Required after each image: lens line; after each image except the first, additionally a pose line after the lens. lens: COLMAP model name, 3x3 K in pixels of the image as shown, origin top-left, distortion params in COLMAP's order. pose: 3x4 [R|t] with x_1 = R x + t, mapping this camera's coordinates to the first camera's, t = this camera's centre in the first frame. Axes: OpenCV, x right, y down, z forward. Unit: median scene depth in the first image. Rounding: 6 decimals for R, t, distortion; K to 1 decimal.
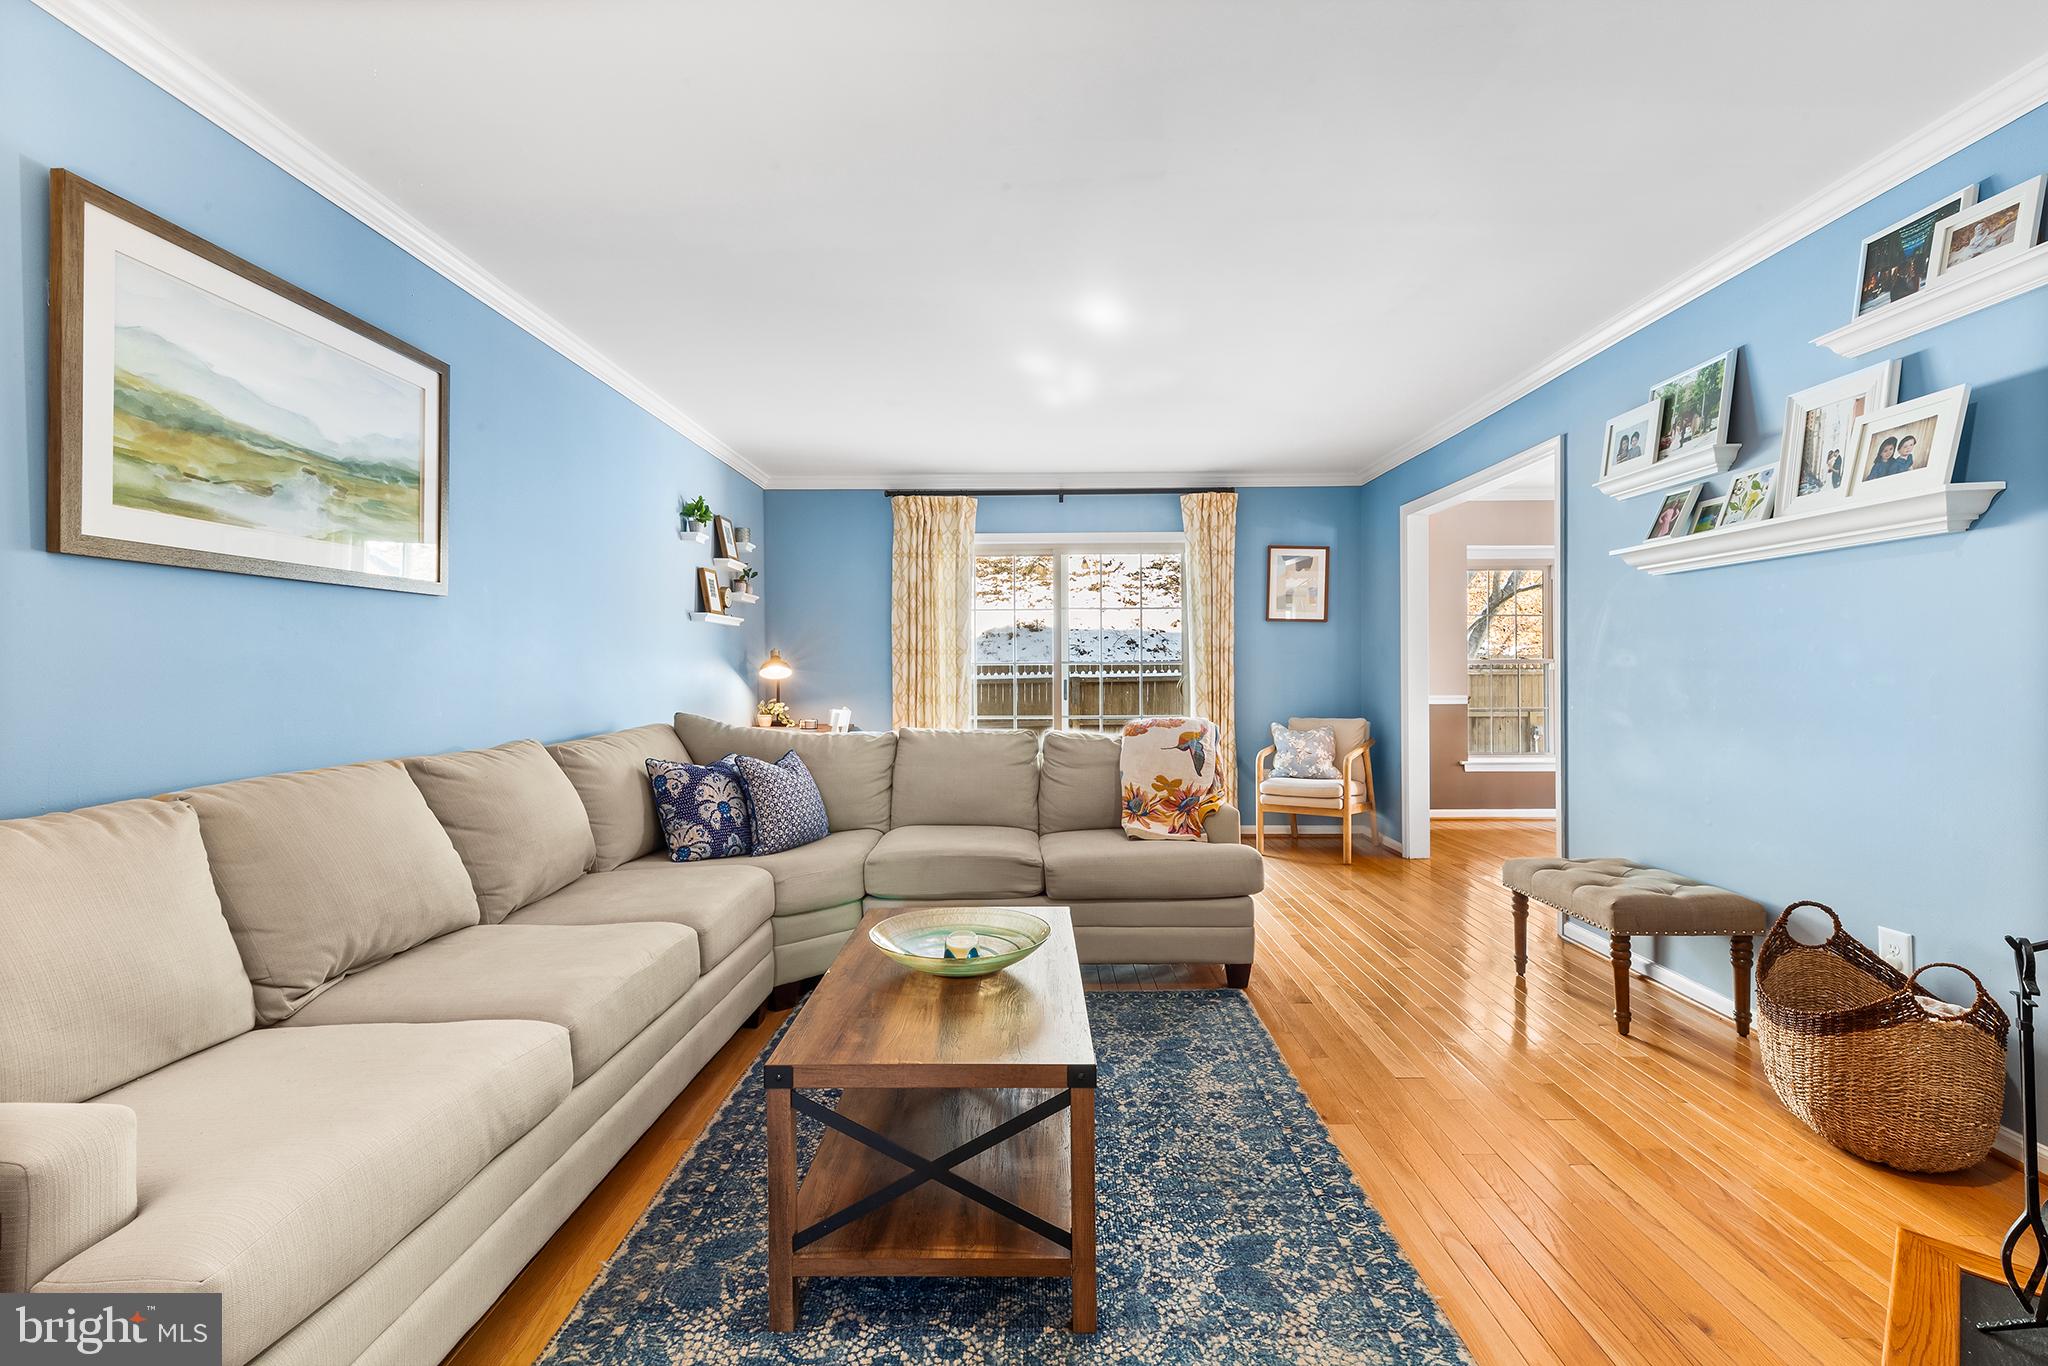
lens RADIAL K [[946.4, 0, 1024.1], [0, 946.4, 675.3], [0, 0, 1]] dist [-0.000430, 0.000047]
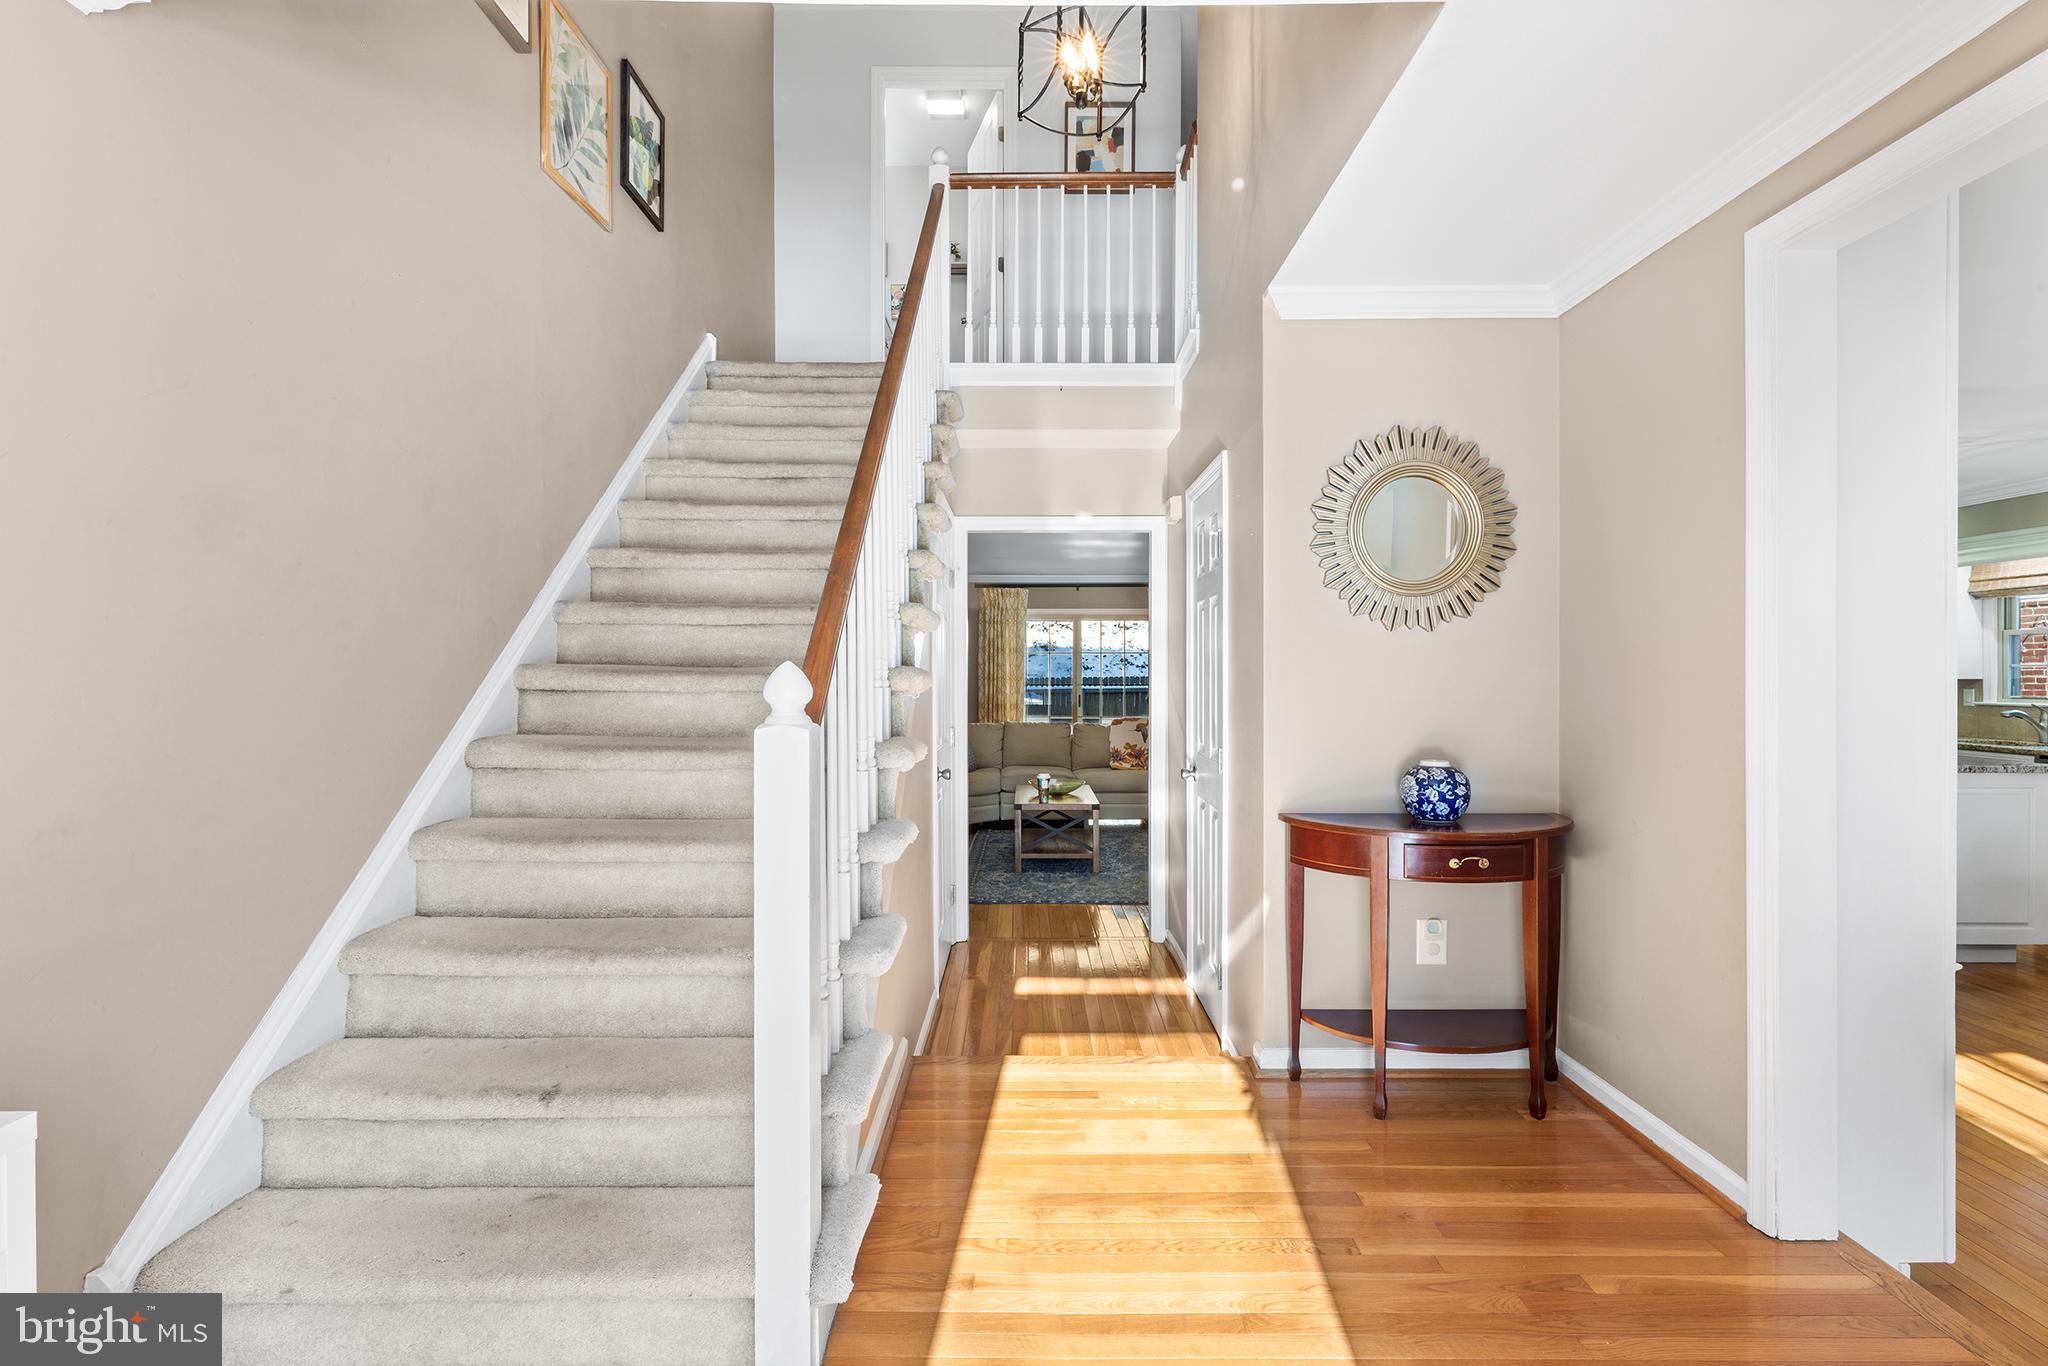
lens RADIAL K [[946.4, 0, 1029.0], [0, 946.4, 681.4], [0, 0, 1]] dist [-0.000430, 0.000047]
pose [[0.999985, 0.001959, 0.005035, -0.056843], [-0.001978, 0.999991, 0.003654, -0.025682], [-0.005028, -0.003664, 0.999981, -0.711651]]
